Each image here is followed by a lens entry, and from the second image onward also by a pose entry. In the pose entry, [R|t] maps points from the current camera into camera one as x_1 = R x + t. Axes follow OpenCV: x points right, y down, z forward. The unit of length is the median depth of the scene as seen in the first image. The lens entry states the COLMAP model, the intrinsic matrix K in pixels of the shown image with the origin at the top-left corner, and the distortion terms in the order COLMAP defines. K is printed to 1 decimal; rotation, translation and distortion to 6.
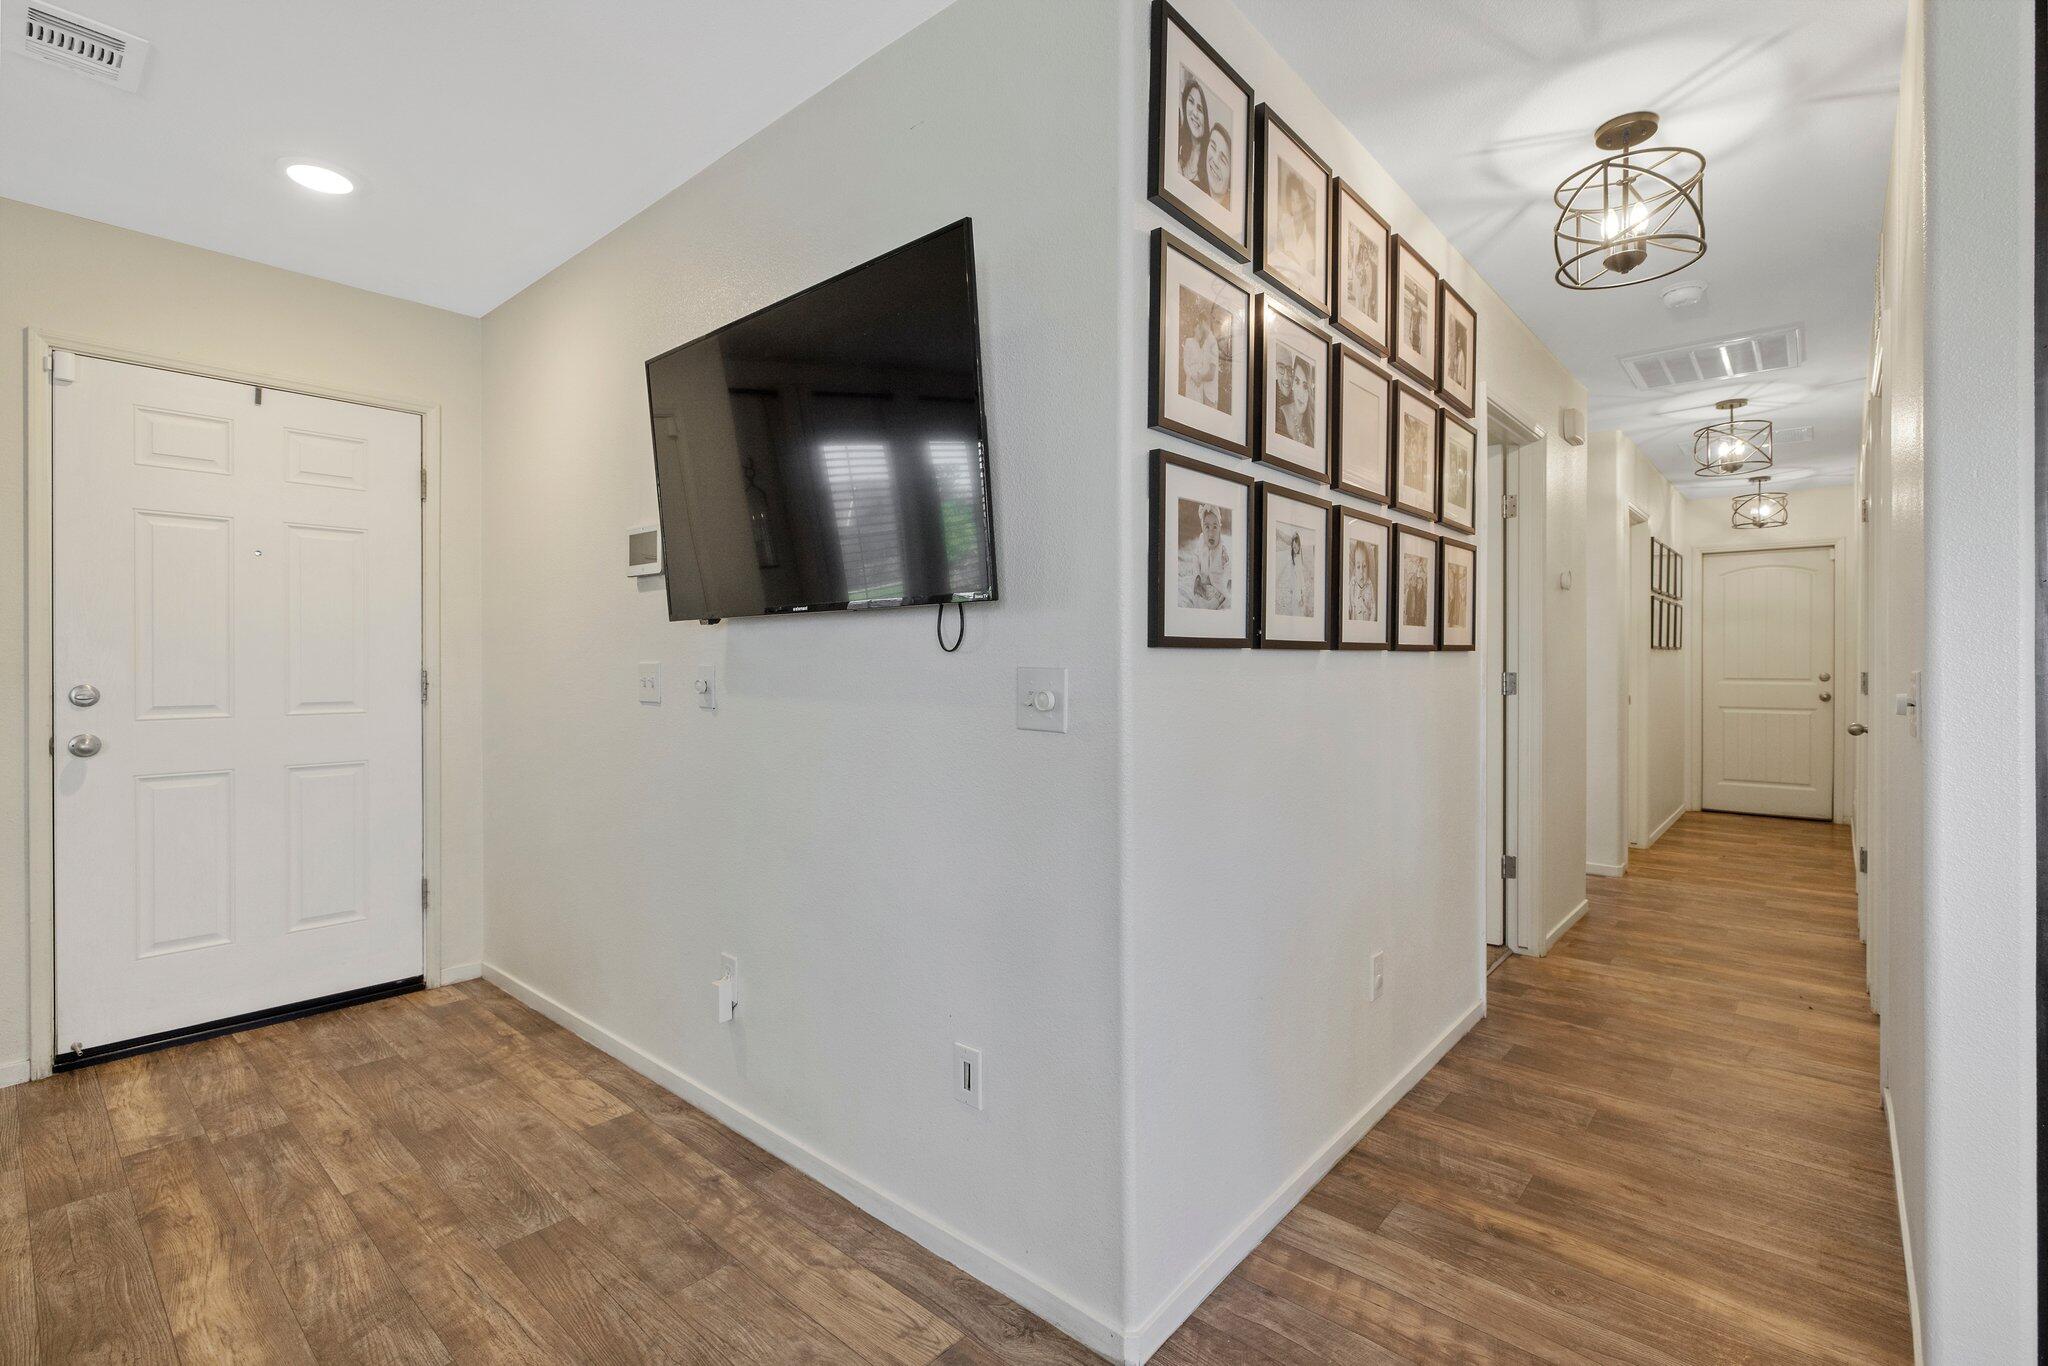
lens RADIAL K [[912.9, 0, 1026.8], [0, 912.9, 662.1], [0, 0, 1]] dist [-0.004787, 0.000239]
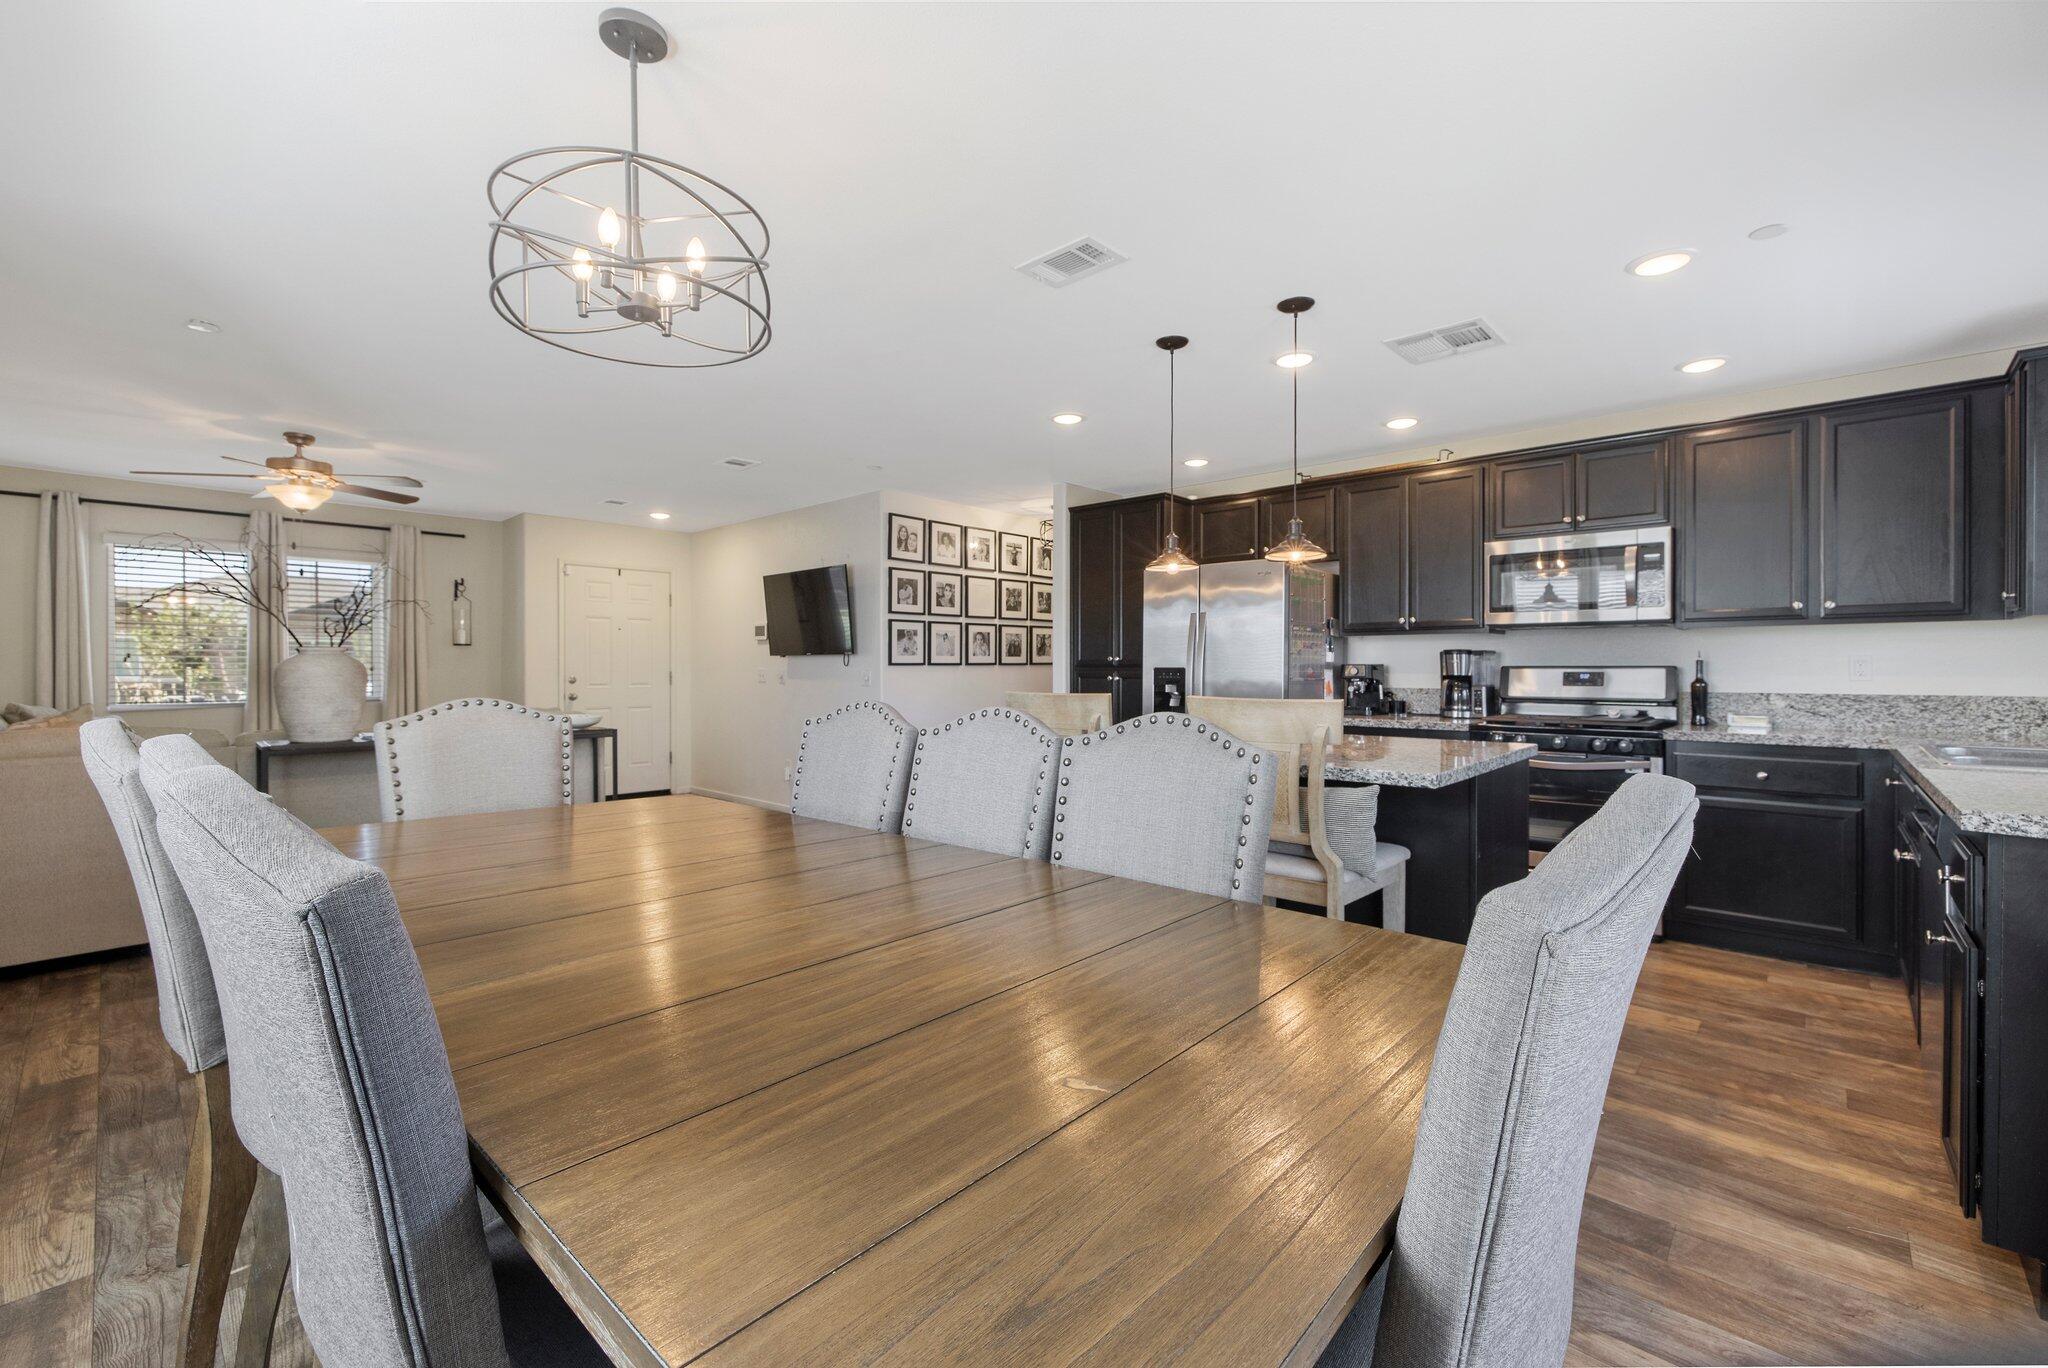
lens RADIAL K [[864.5, 0, 1028.0], [0, 864.5, 672.5], [0, 0, 1]] dist [0.001252, -0.000243]
pose [[0.999547, -0.000303, -0.030098, 0.588662], [0.000567, 0.999961, 0.008766, -0.011605], [0.030095, -0.008779, 0.999508, -1.958498]]
